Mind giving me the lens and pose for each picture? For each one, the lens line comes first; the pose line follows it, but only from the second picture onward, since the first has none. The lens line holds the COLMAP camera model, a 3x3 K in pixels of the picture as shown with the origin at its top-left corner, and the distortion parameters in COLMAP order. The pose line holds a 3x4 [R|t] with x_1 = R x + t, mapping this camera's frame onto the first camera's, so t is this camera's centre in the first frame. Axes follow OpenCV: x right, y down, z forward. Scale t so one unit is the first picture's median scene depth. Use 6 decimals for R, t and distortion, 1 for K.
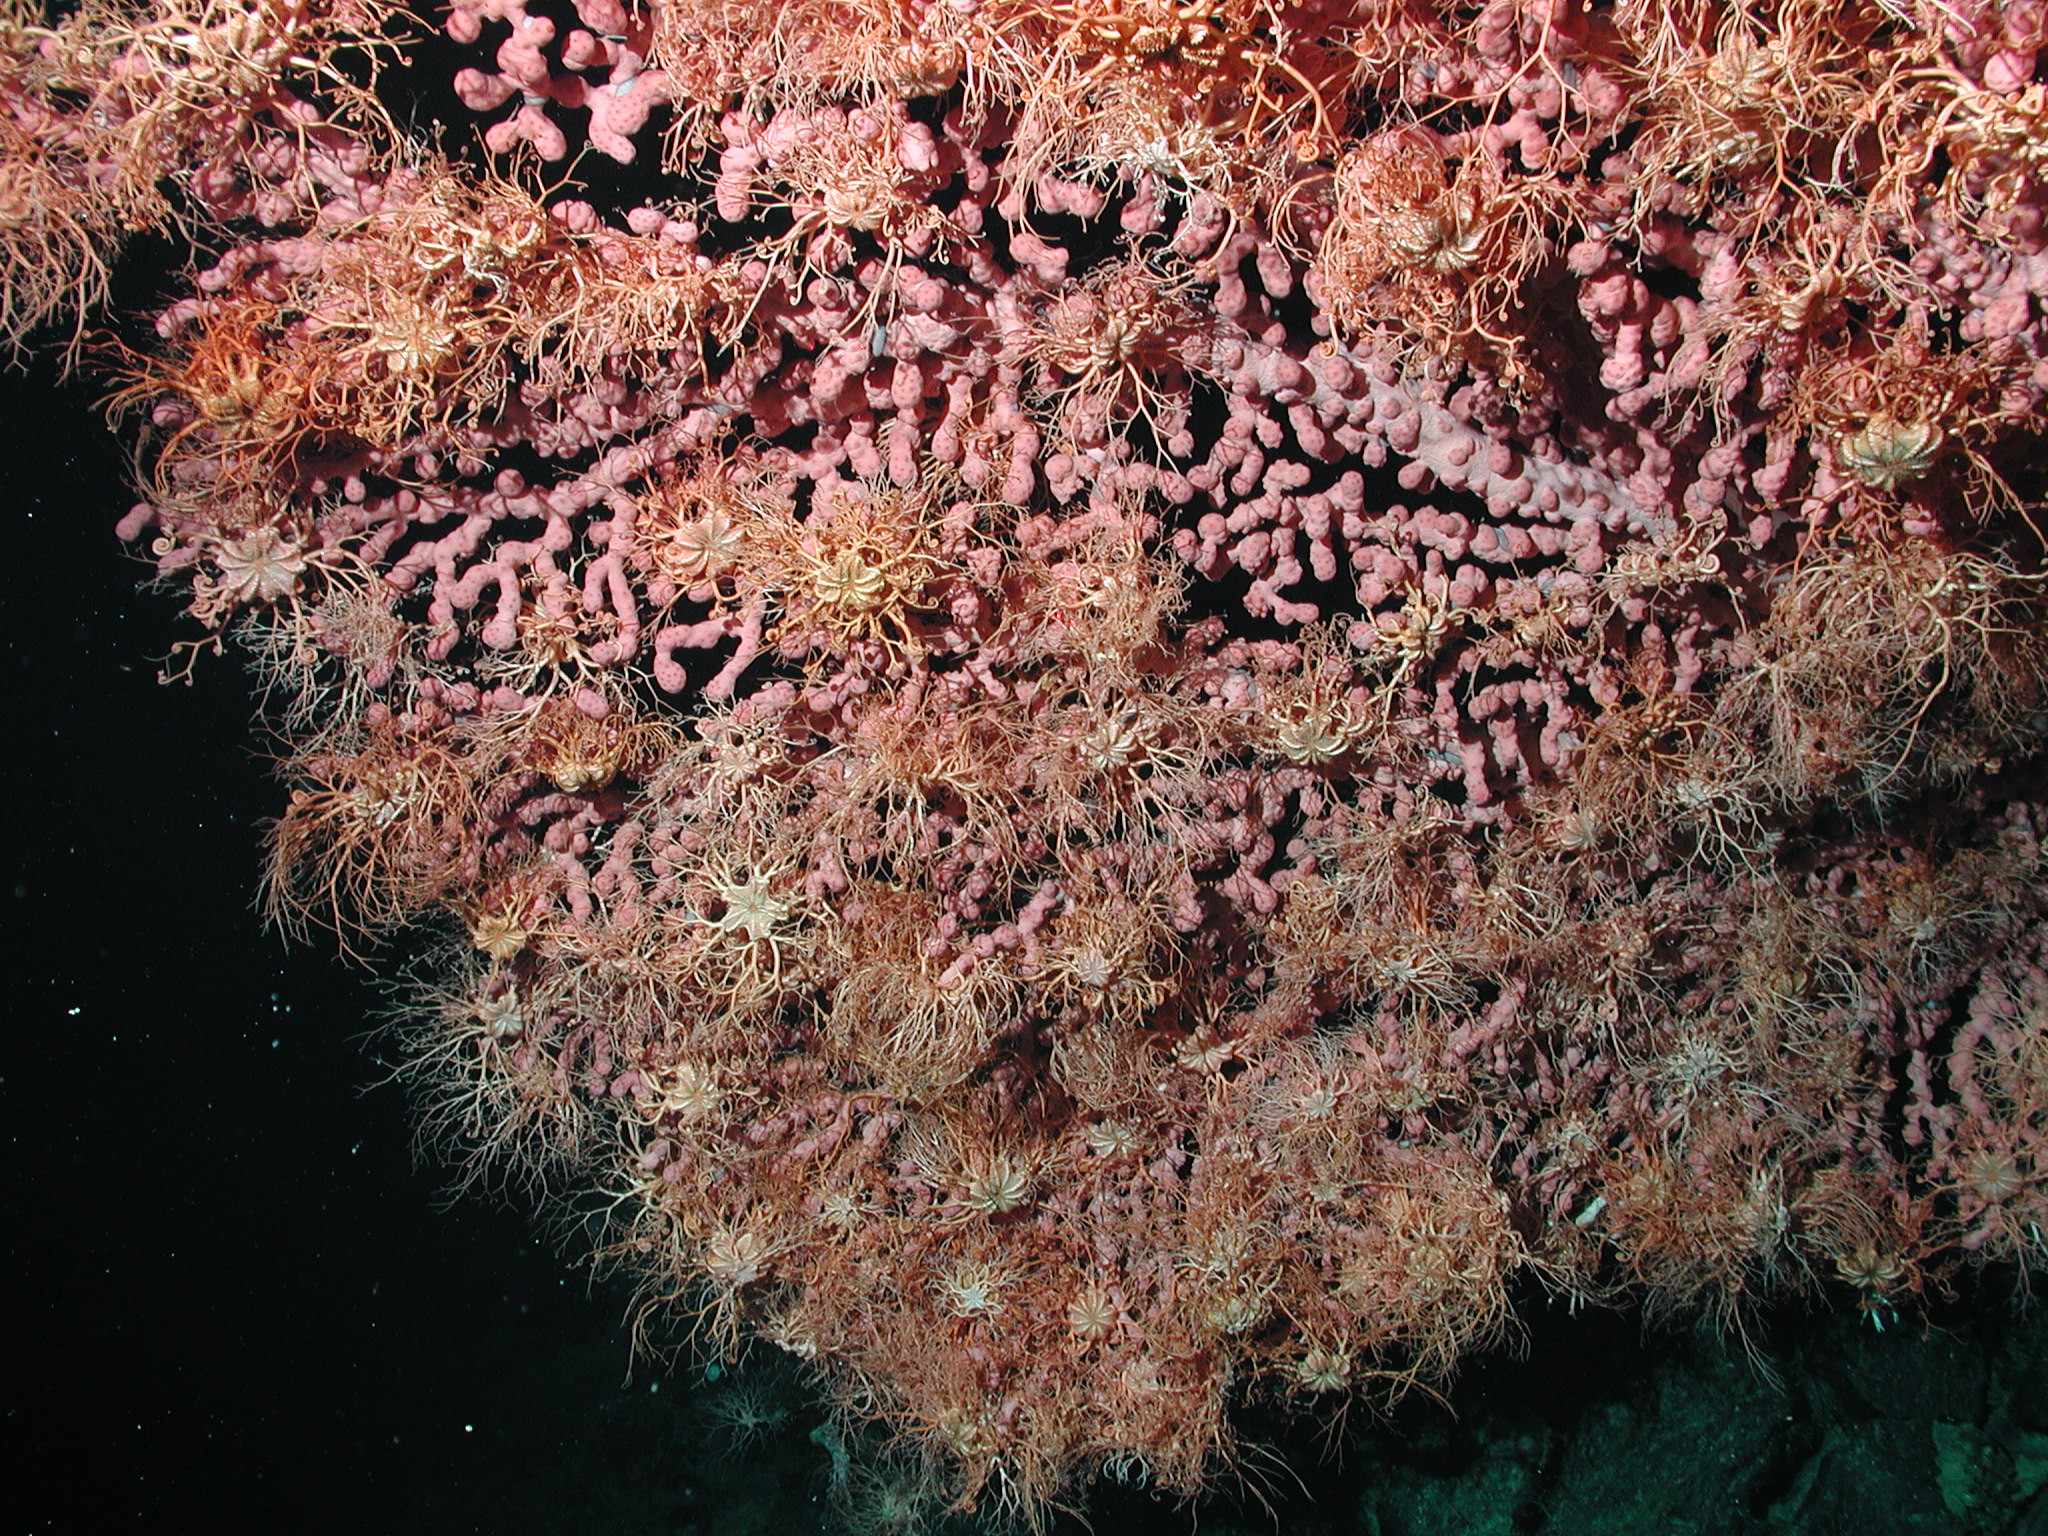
lens RADIAL K [[2283.9, 0, 1019.2], [0, 2283.9, 772.5], [0, 0, 1]] dist [-0.057739, 0.000000]
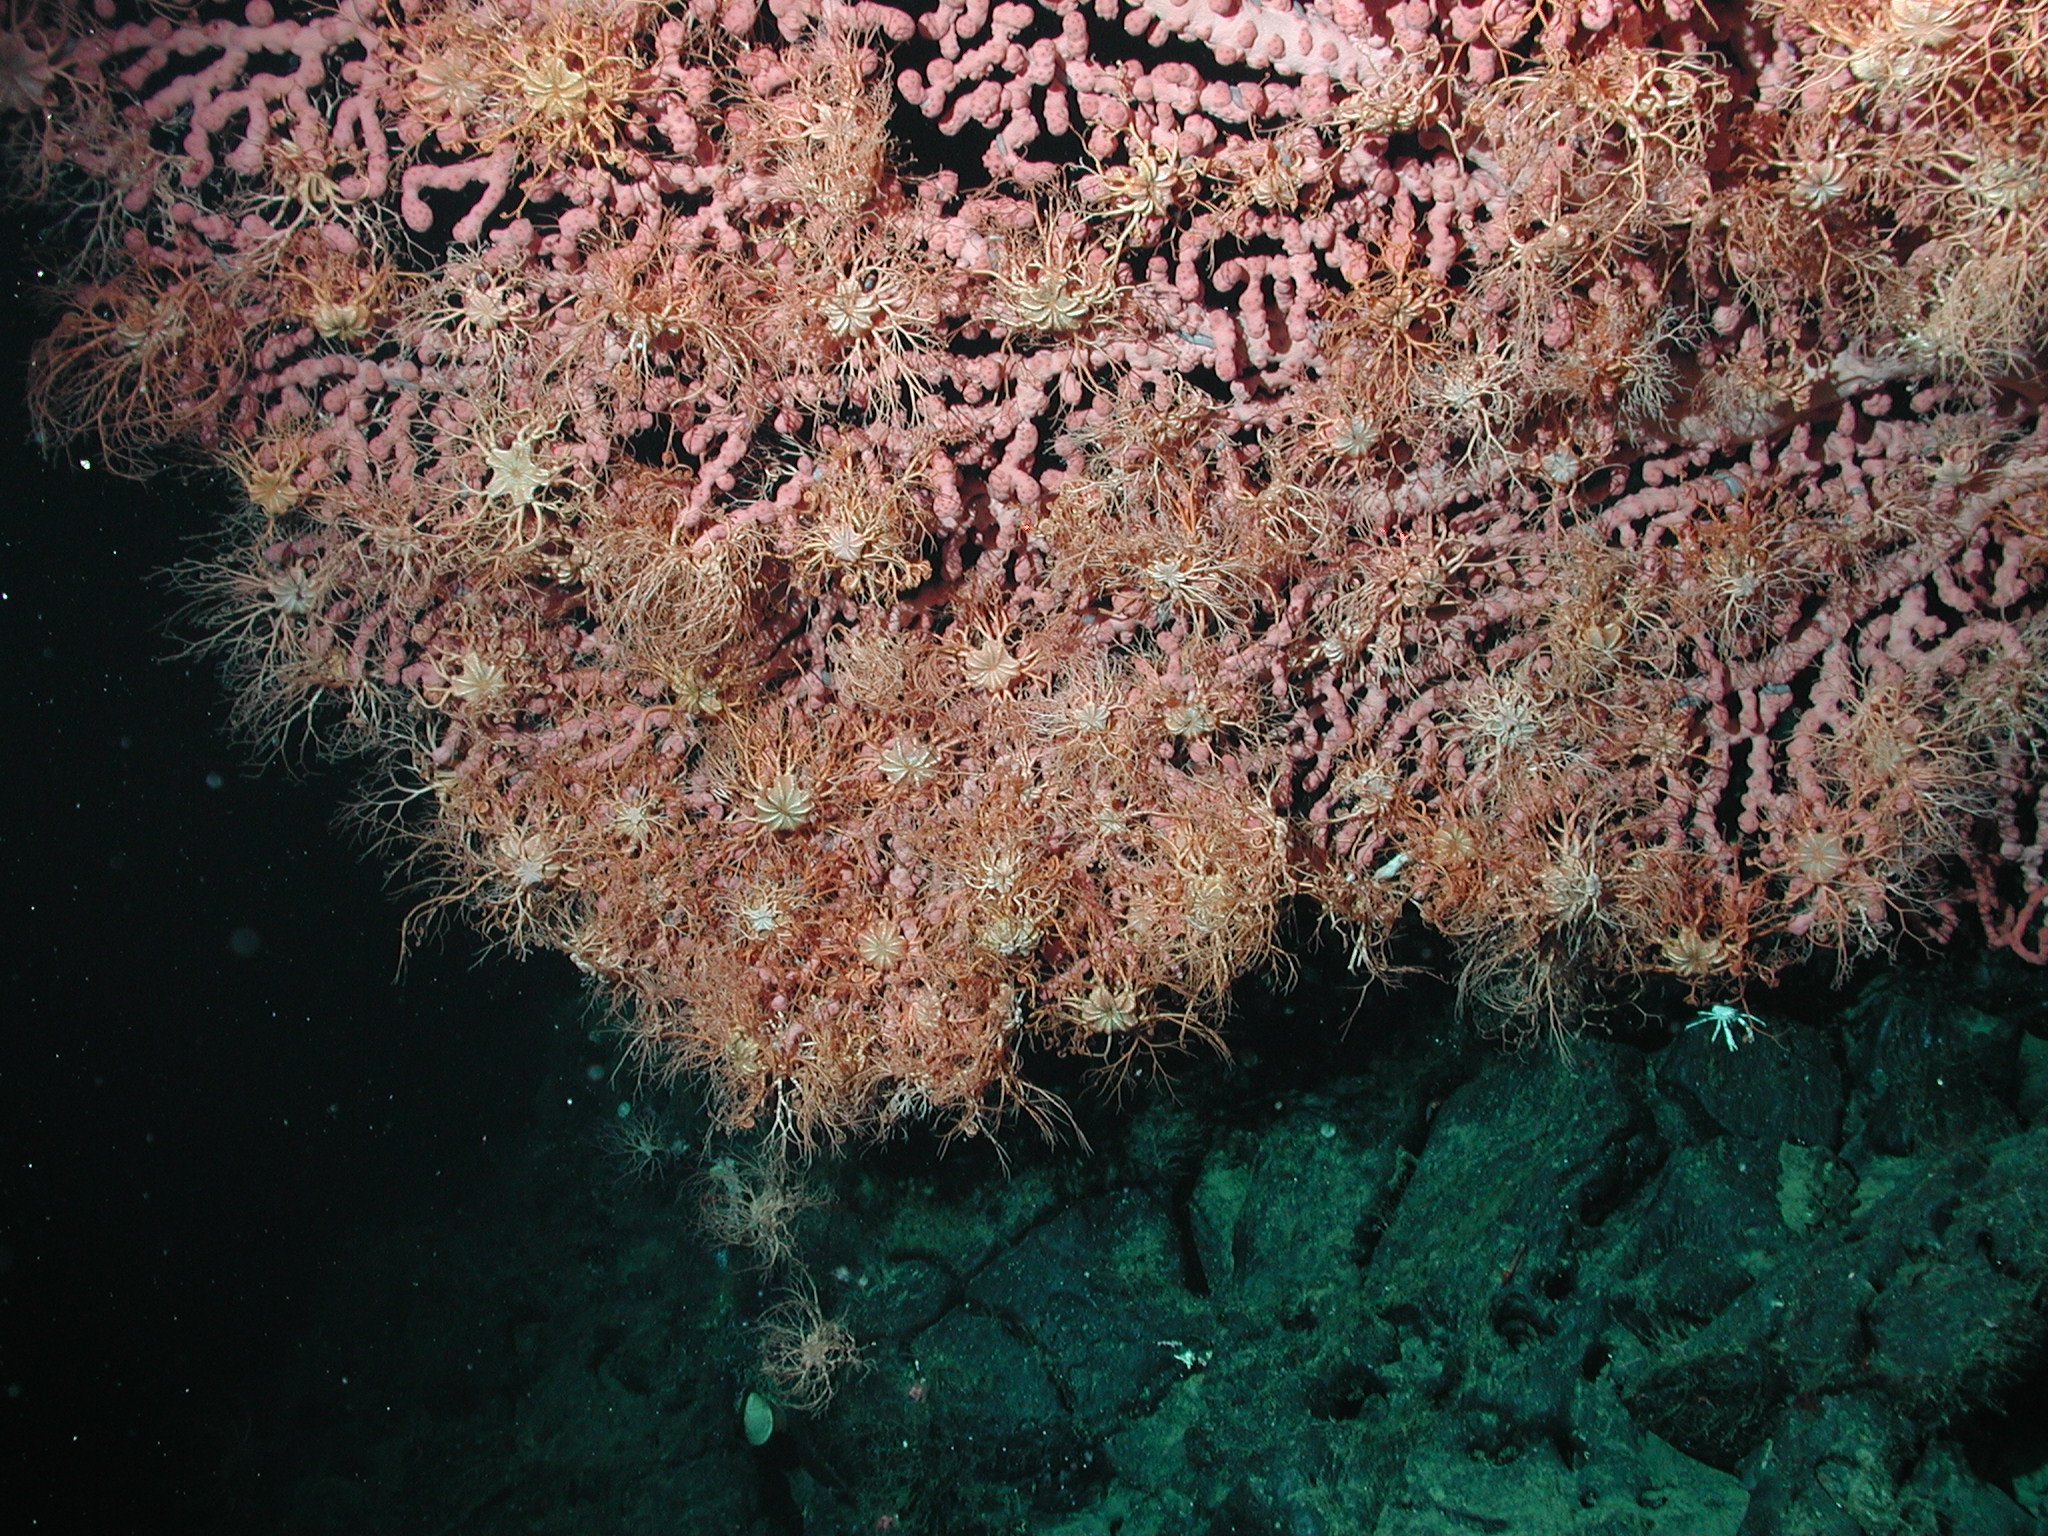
lens RADIAL K [[2283.9, 0, 1016.6], [0, 2283.9, 768.2], [0, 0, 1]] dist [-0.057739, 0.000000]
pose [[0.996182, 0.037690, -0.078746, 0.190692], [-0.038282, 0.999249, -0.006027, 0.187347], [0.078459, 0.009018, 0.996877, 0.001268]]
